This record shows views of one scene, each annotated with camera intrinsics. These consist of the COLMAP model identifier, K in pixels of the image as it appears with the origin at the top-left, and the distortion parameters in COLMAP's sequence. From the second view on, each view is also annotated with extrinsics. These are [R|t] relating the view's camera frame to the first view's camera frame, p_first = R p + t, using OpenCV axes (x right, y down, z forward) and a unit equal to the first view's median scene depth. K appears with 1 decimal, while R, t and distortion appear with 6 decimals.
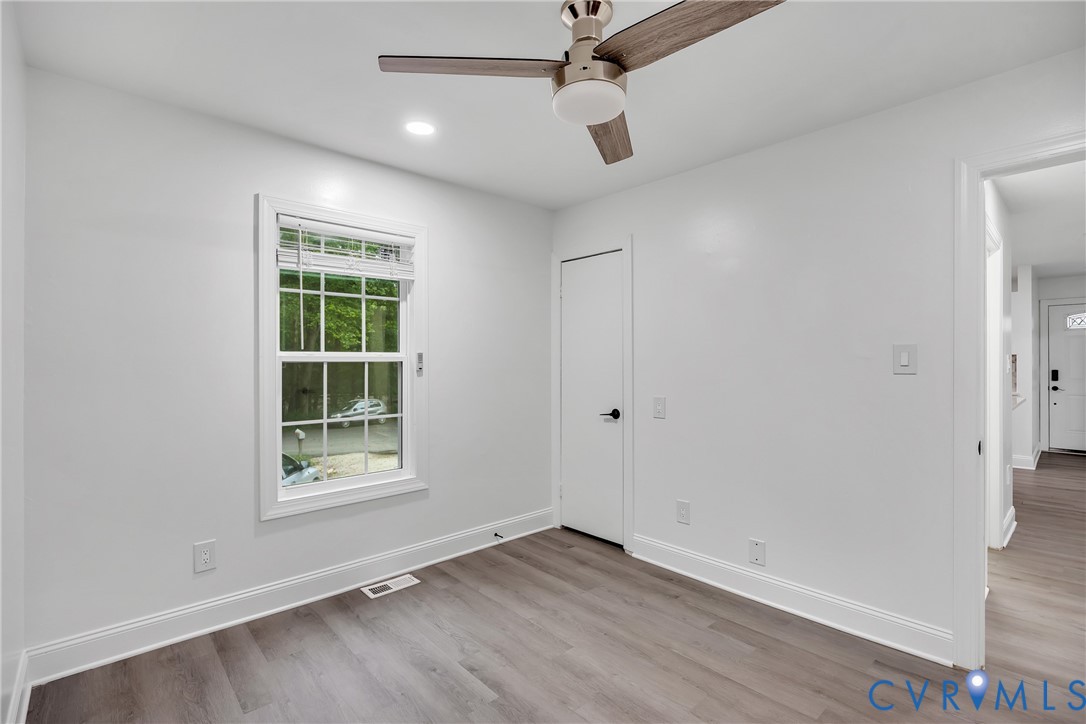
lens RADIAL K [[506.8, 0, 547.7], [0, 506.8, 359.8], [0, 0, 1]] dist [0.001580, 0.000351]
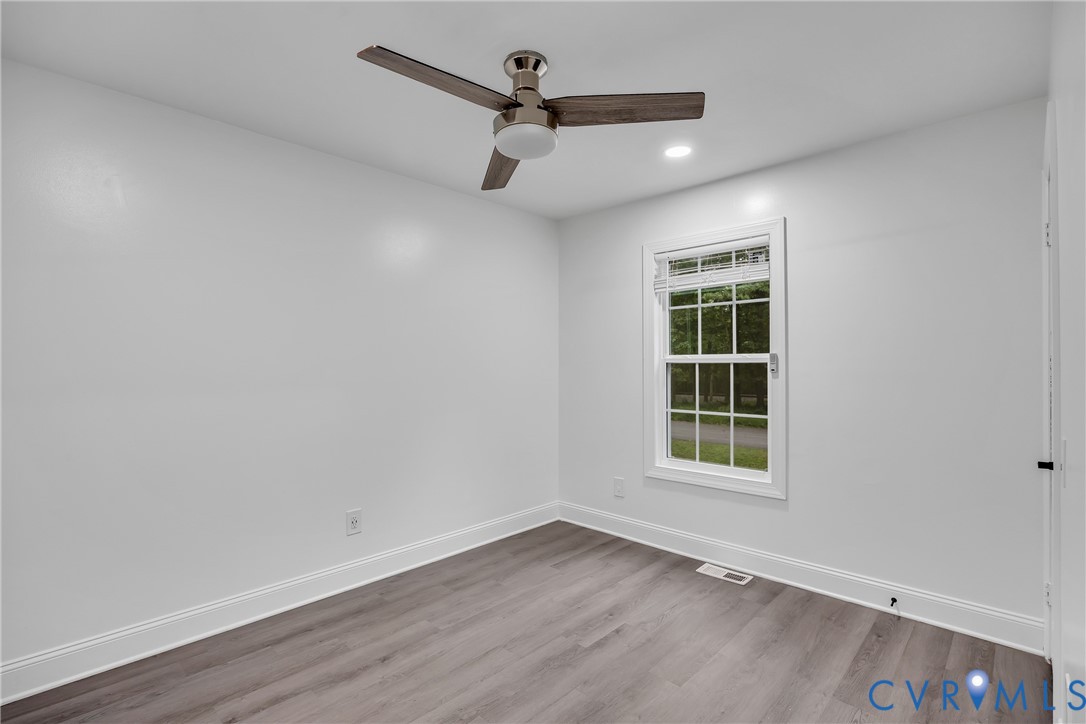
lens RADIAL K [[506.8, 0, 550.1], [0, 506.8, 359.5], [0, 0, 1]] dist [0.001580, 0.000351]
pose [[0.074104, -0.003553, -0.997244, 0.727635], [0.007159, 0.999970, -0.003031, -0.003261], [0.997225, -0.006915, 0.074127, 0.562164]]
